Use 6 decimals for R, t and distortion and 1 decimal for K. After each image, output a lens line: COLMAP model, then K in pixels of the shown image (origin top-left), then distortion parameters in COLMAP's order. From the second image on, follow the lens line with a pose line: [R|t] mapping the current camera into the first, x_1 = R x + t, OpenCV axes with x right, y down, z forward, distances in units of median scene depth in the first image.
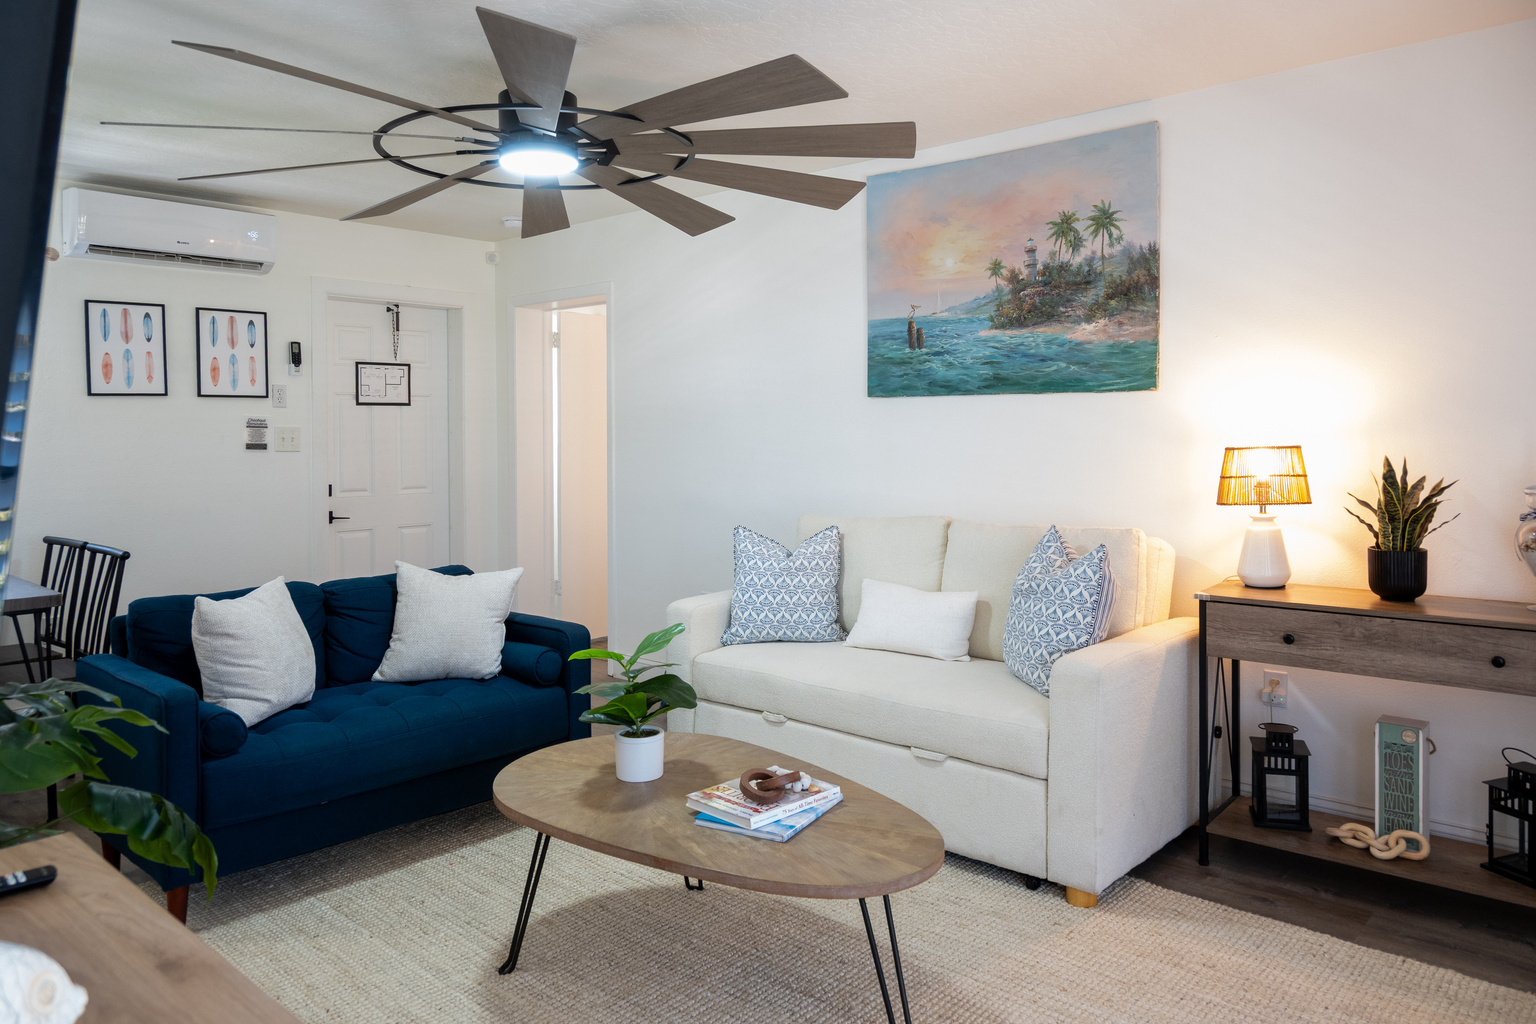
lens RADIAL K [[1083.1, 0, 748.8], [0, 1083.1, 425.9], [0, 0, 1]] dist [-0.001558, -0.000303]
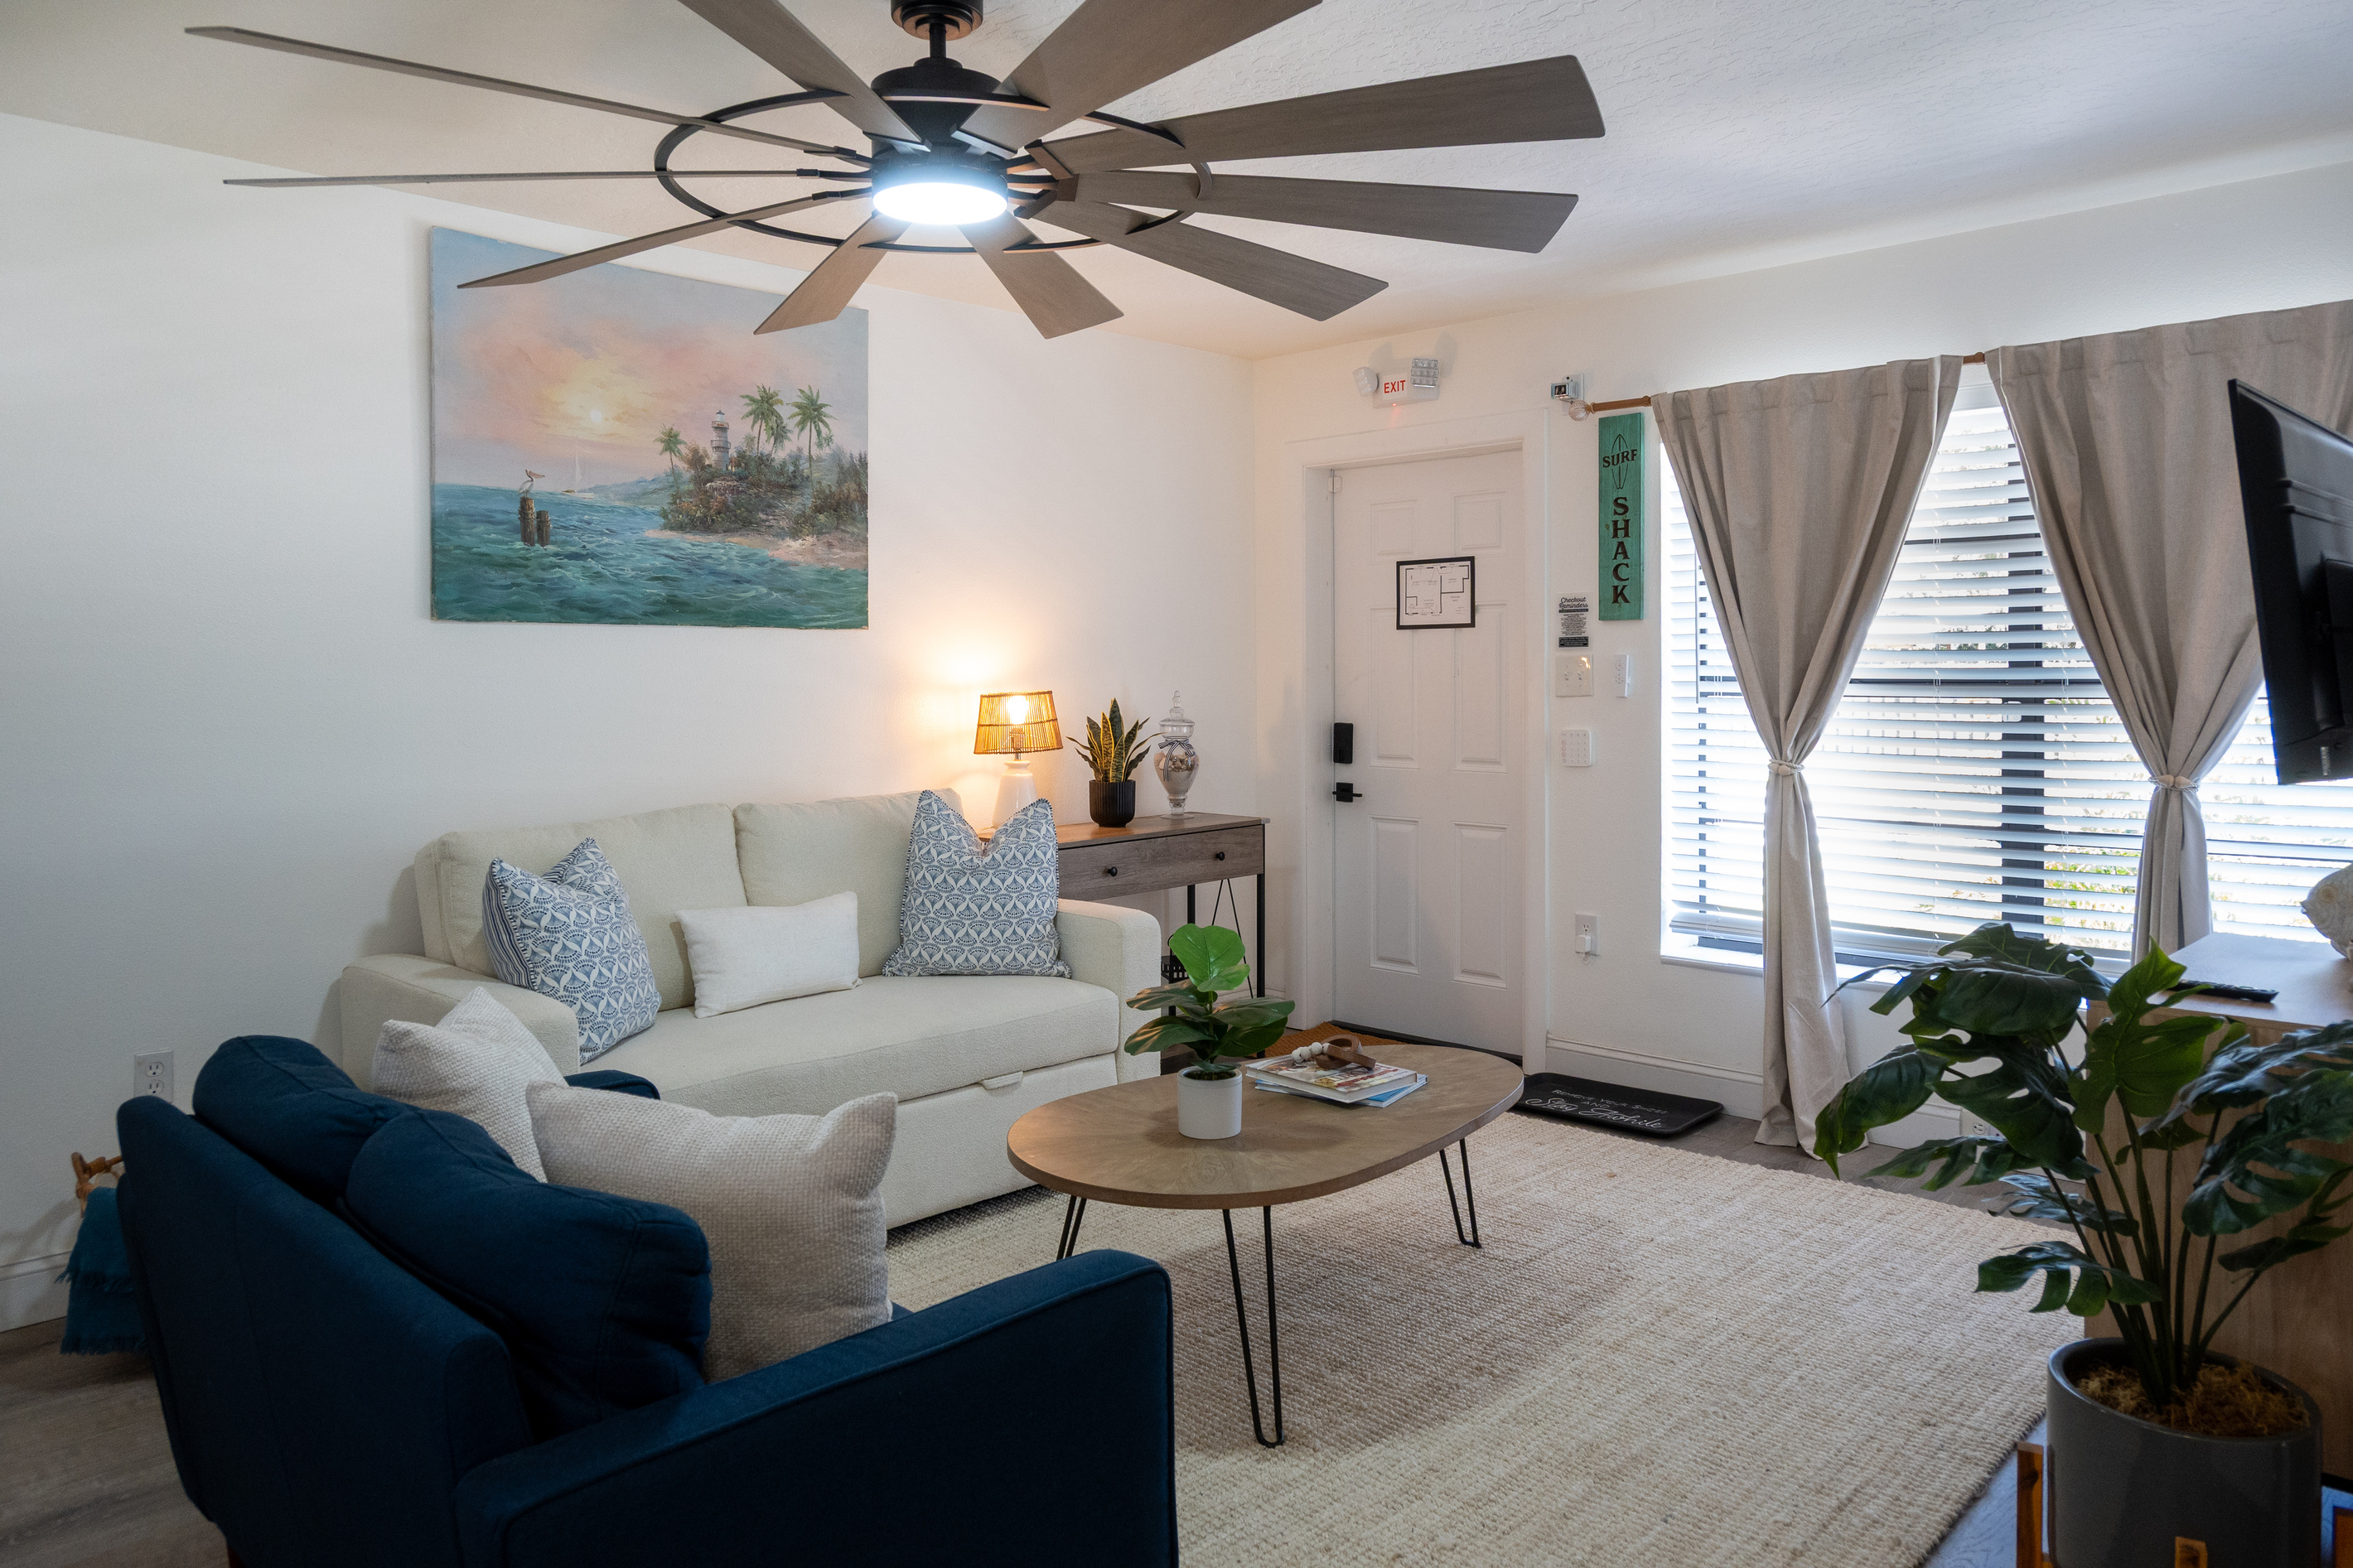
lens RADIAL K [[1659.1, 0, 1154.0], [0, 1659.1, 705.0], [0, 0, 1]] dist [-0.001558, -0.000303]
pose [[0.037915, -0.013571, 0.999189, -0.861028], [0.003137, 0.999904, 0.013462, 0.009011], [-0.999276, 0.002624, 0.037954, 0.690371]]
